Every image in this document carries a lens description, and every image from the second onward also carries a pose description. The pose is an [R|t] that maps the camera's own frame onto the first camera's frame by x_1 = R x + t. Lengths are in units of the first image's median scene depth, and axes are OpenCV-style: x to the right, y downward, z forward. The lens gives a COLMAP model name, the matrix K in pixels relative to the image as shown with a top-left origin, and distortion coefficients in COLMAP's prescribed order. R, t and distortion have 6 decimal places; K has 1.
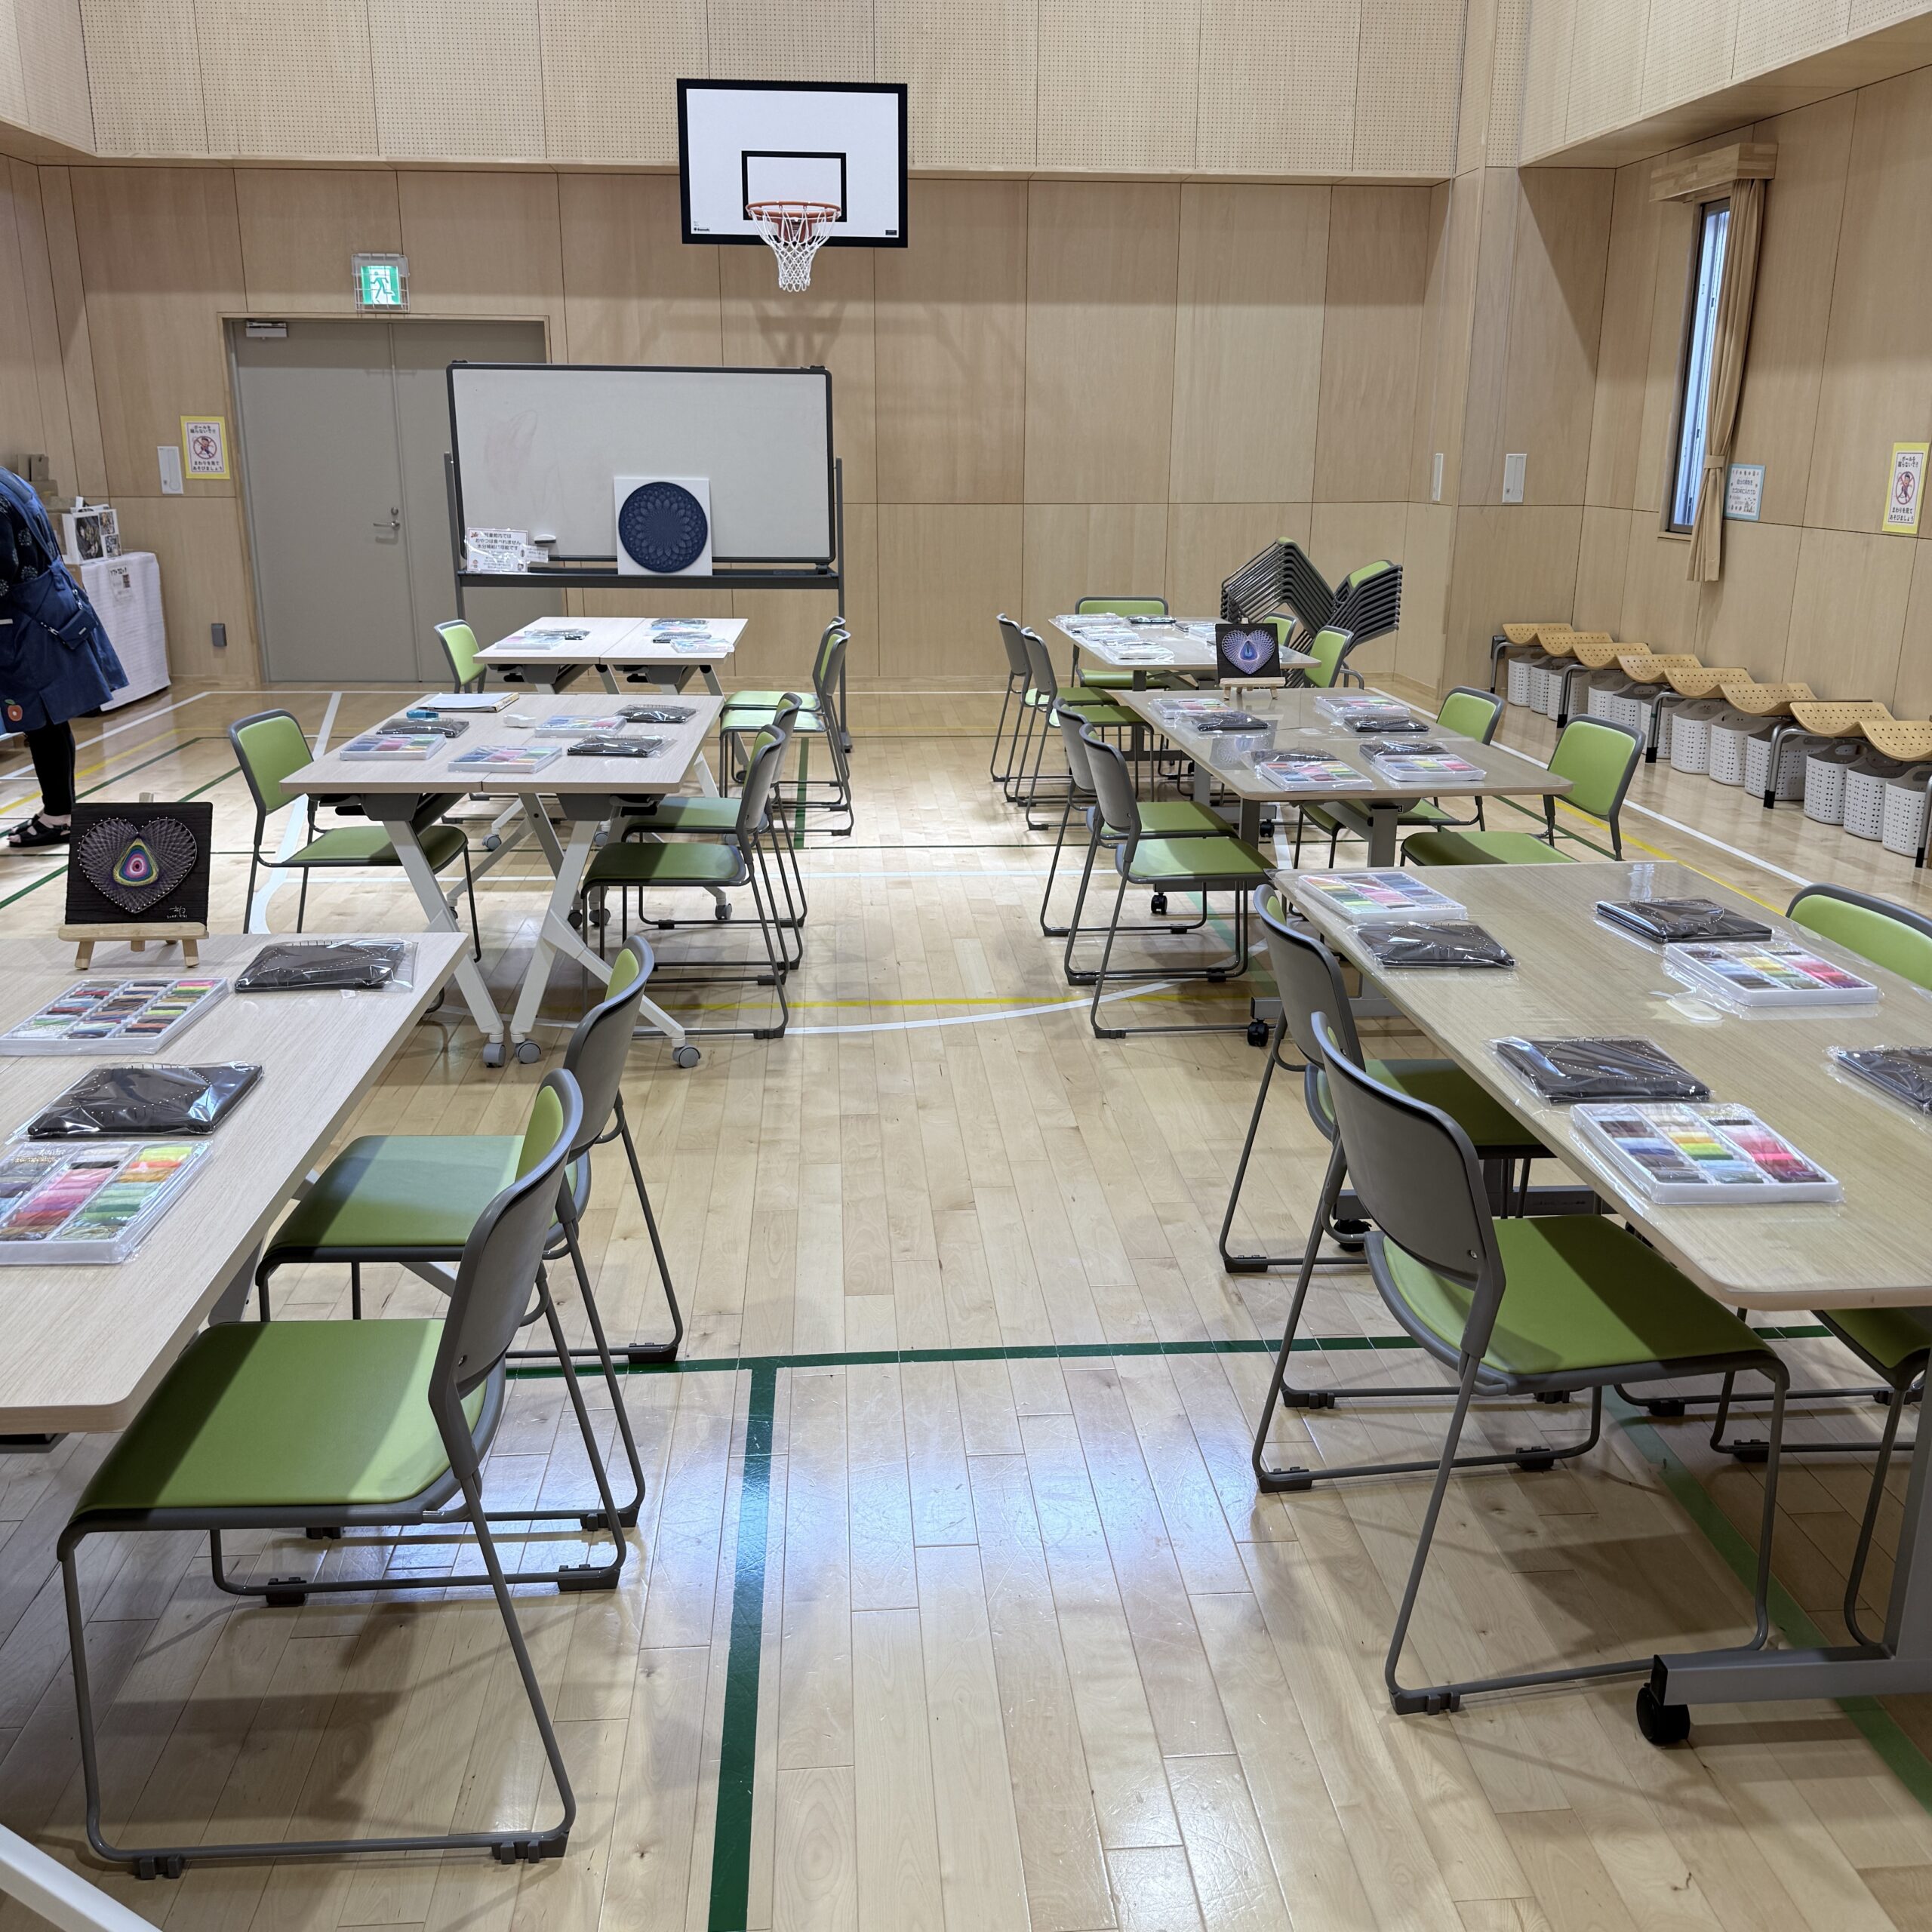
lens RADIAL K [[1822.0, 0, 966.0], [0, 1822.0, 966.0], [0, 0, 1]] dist [0.115076, -0.205912]
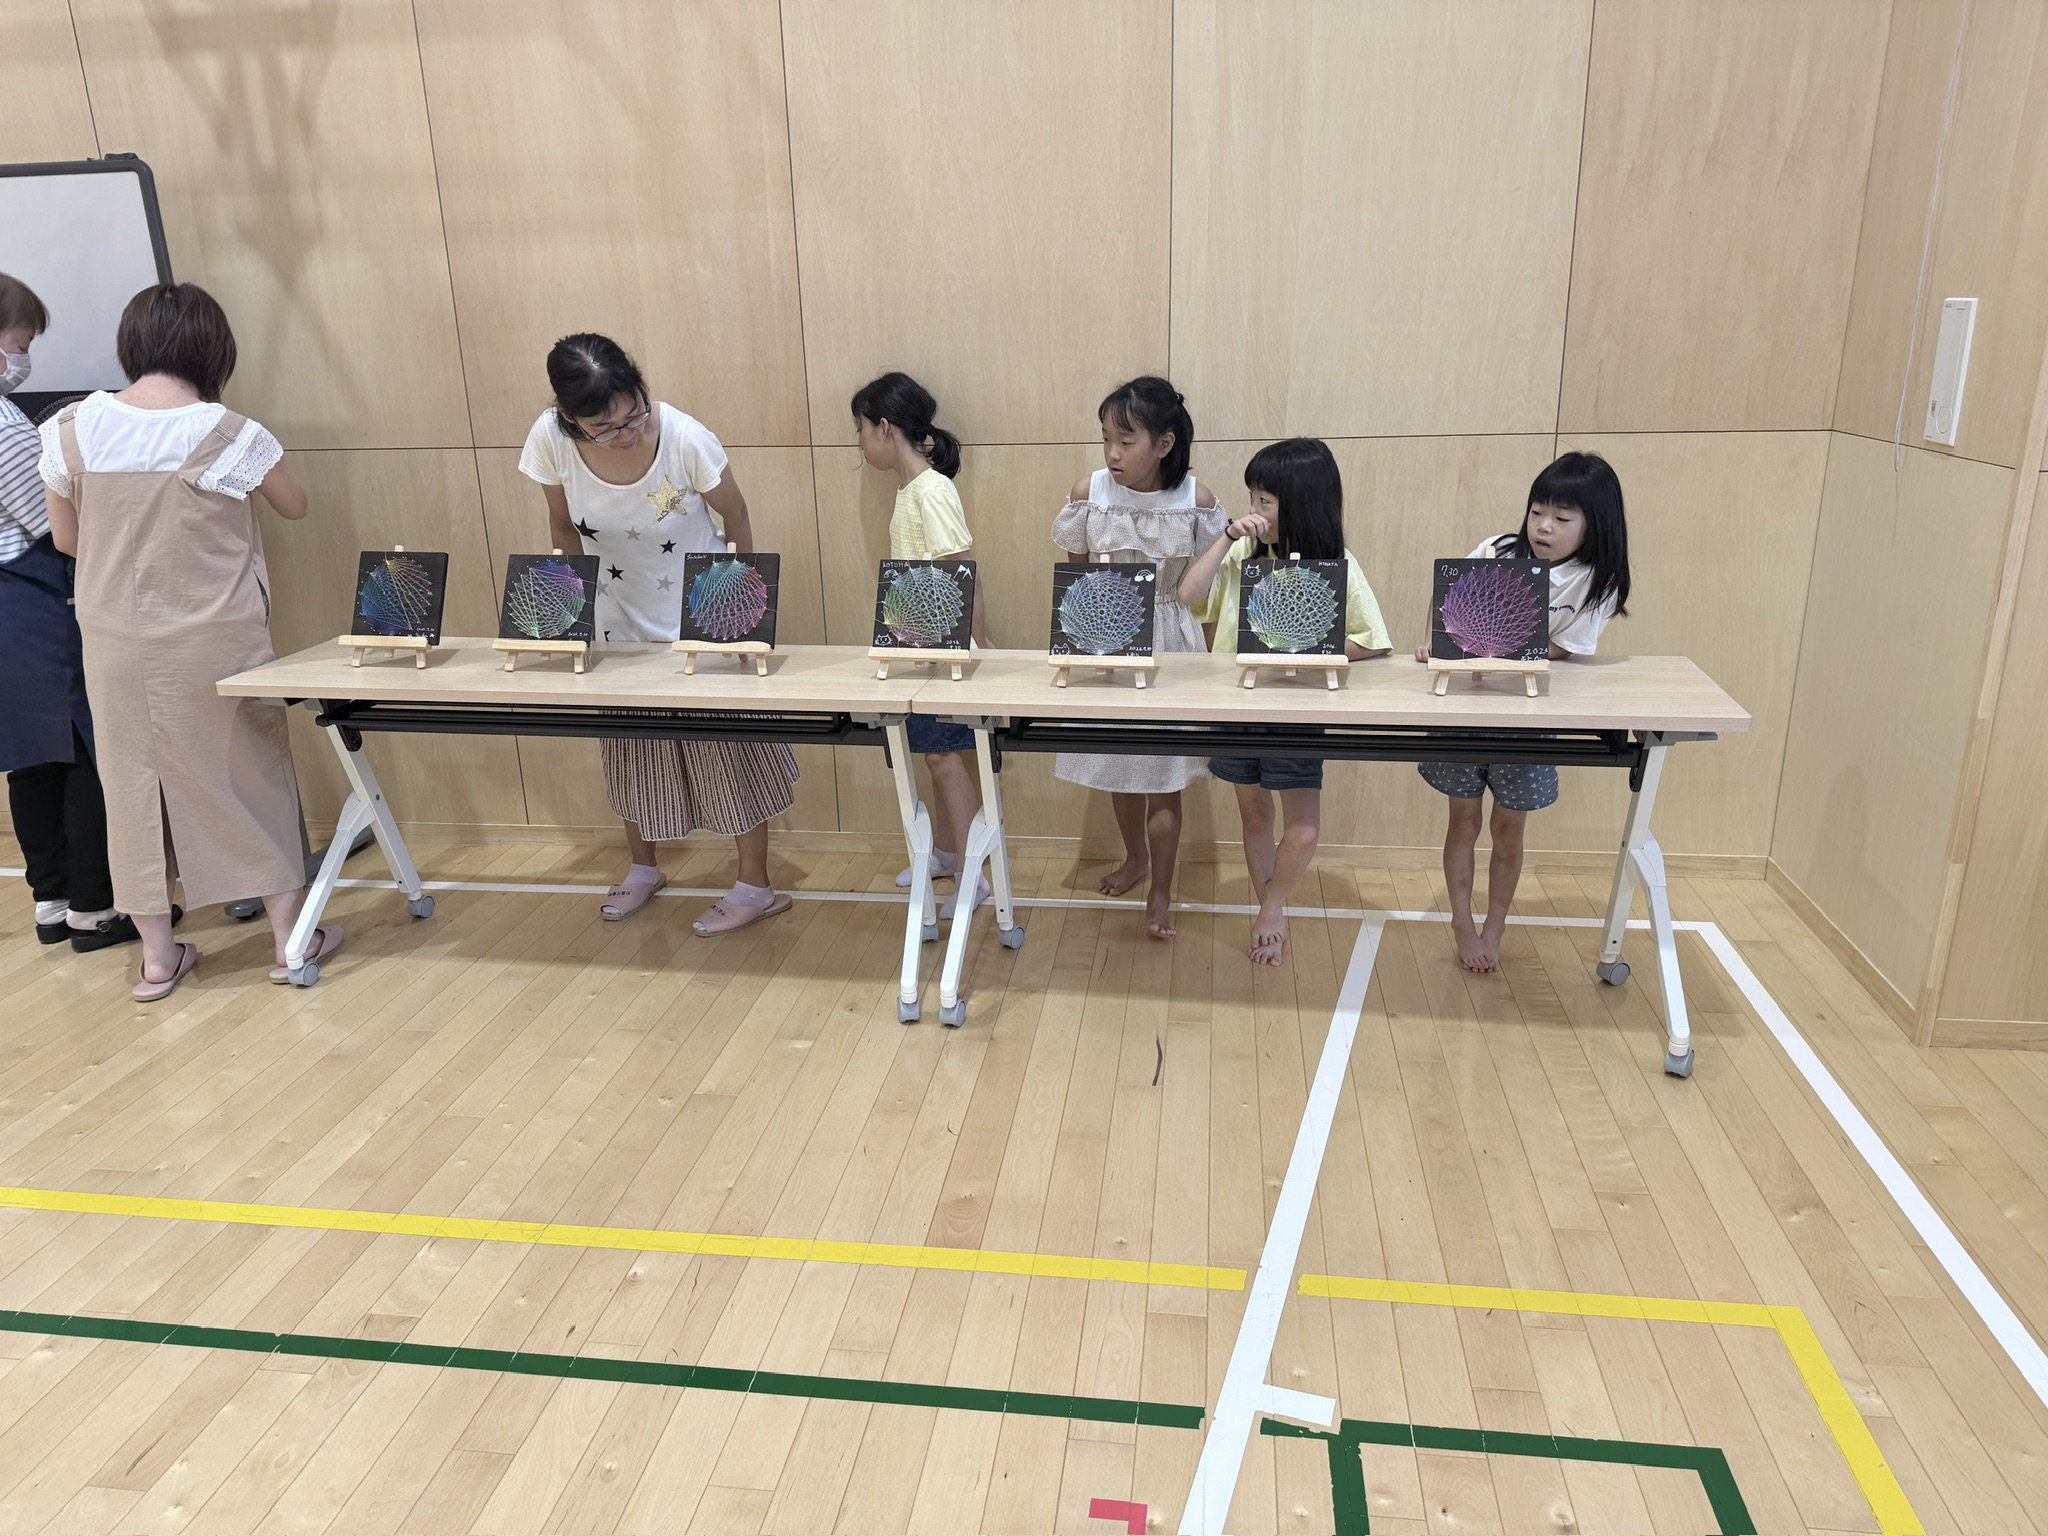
lens RADIAL K [[1455.5, 0, 1014.2], [0, 1455.5, 760.1], [0, 0, 1]] dist [0.005496, -0.002621]
pose [[0.974804, 0.038404, -0.219734, 0.159644], [-0.032951, 0.999053, 0.028431, -0.204751], [0.220618, -0.020474, 0.975145, 0.735324]]
